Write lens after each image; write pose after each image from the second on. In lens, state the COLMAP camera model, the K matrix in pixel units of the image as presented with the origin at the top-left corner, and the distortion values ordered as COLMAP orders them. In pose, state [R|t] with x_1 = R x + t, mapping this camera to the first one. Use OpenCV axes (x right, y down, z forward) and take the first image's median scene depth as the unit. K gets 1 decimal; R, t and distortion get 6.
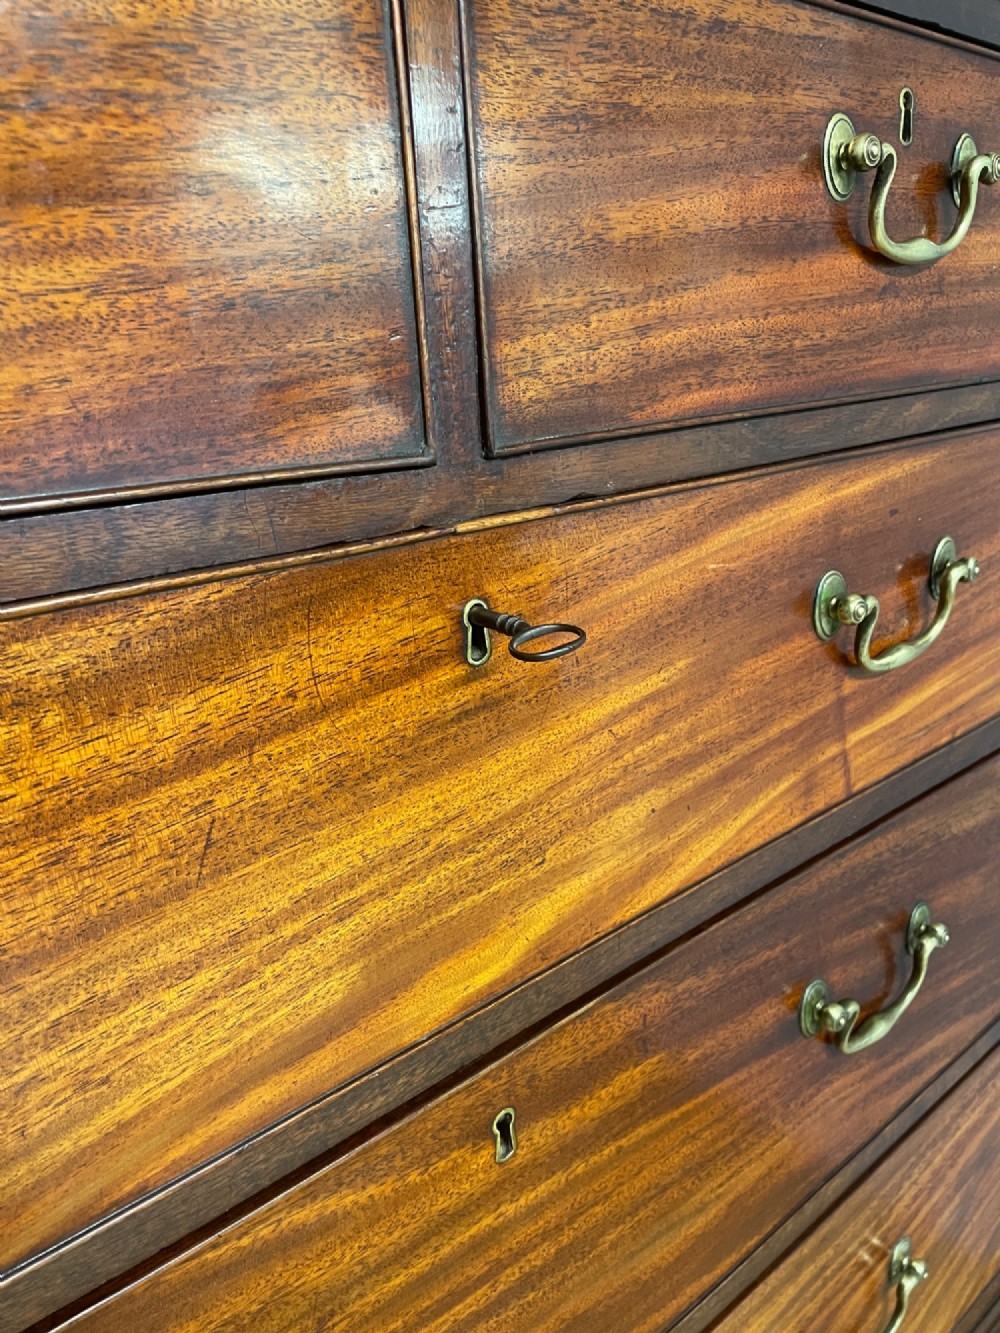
lens RADIAL K [[1003.3, 0, 500.5], [0, 1003.3, 653.6], [0, 0, 1]] dist [0.099441, -0.128935]
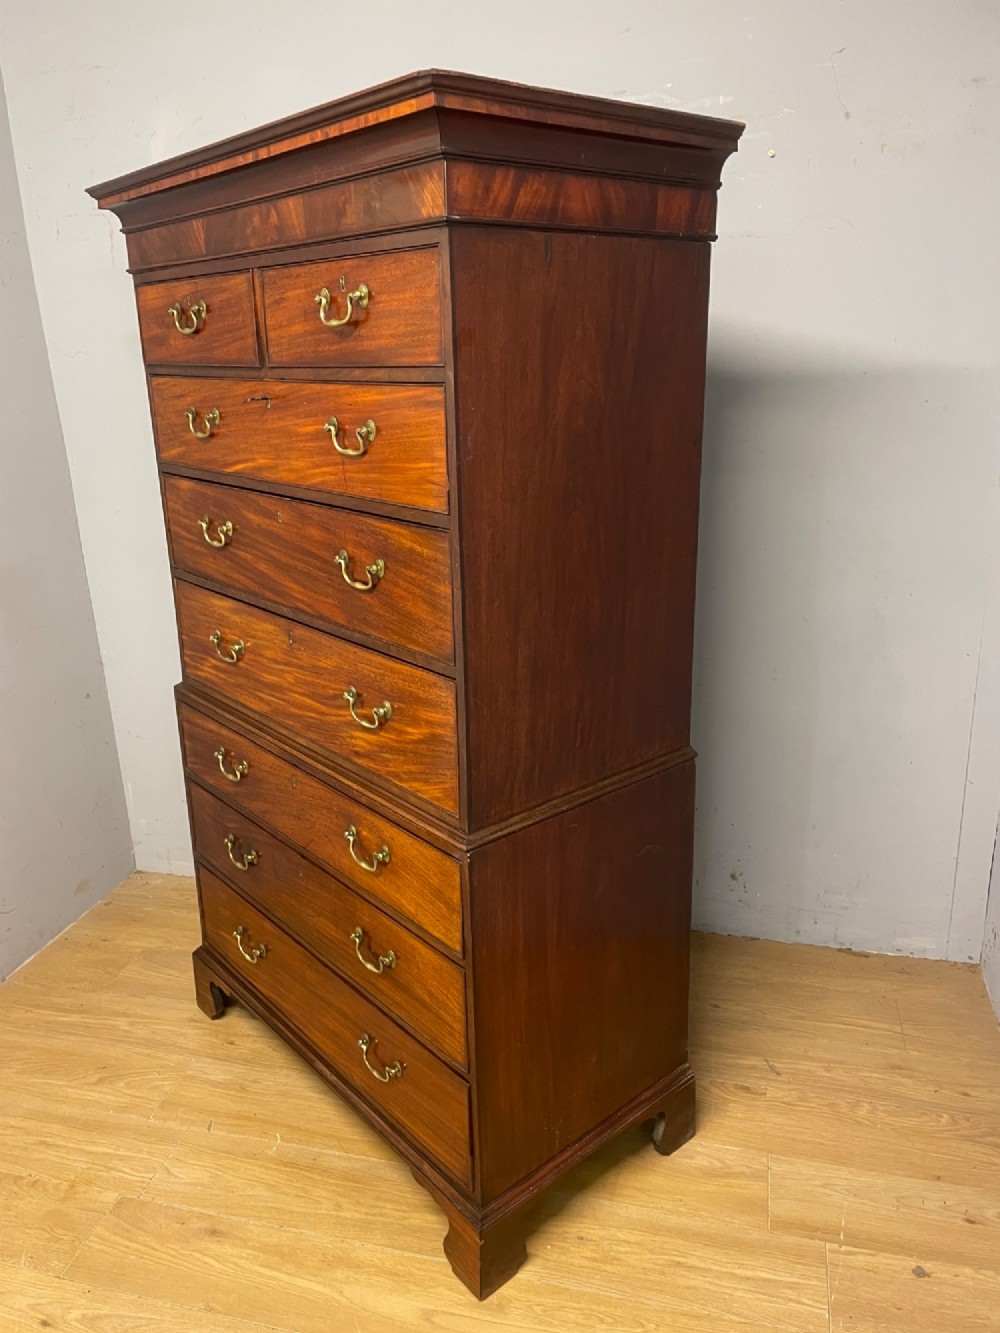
lens RADIAL K [[1004.6, 0, 512.8], [0, 1004.6, 657.9], [0, 0, 1]] dist [0.105840, -0.142507]
pose [[0.007527, 0.351833, -0.936032, 4.699756], [-0.257462, 0.905183, 0.338167, -0.805895], [0.966259, 0.238447, 0.097397, 1.766880]]
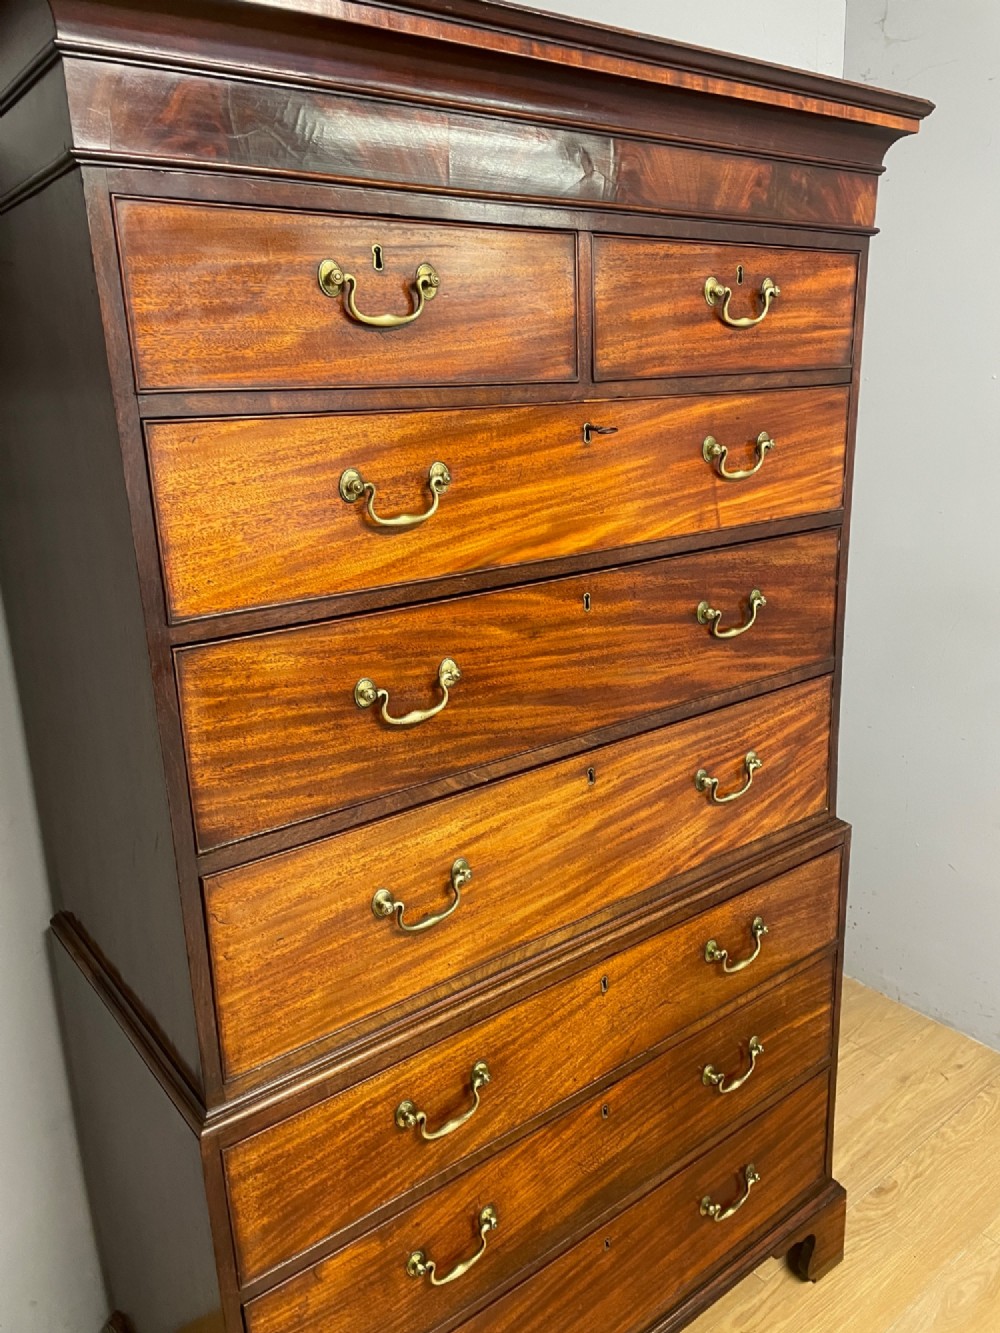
lens RADIAL K [[1000.9, 0, 506.8], [0, 1000.9, 655.8], [0, 0, 1]] dist [0.098103, -0.125609]
pose [[0.998376, 0.038665, -0.041847, -0.109792], [-0.039112, 0.999185, -0.009932, 0.691294], [0.041429, 0.011553, 0.999075, -2.159877]]
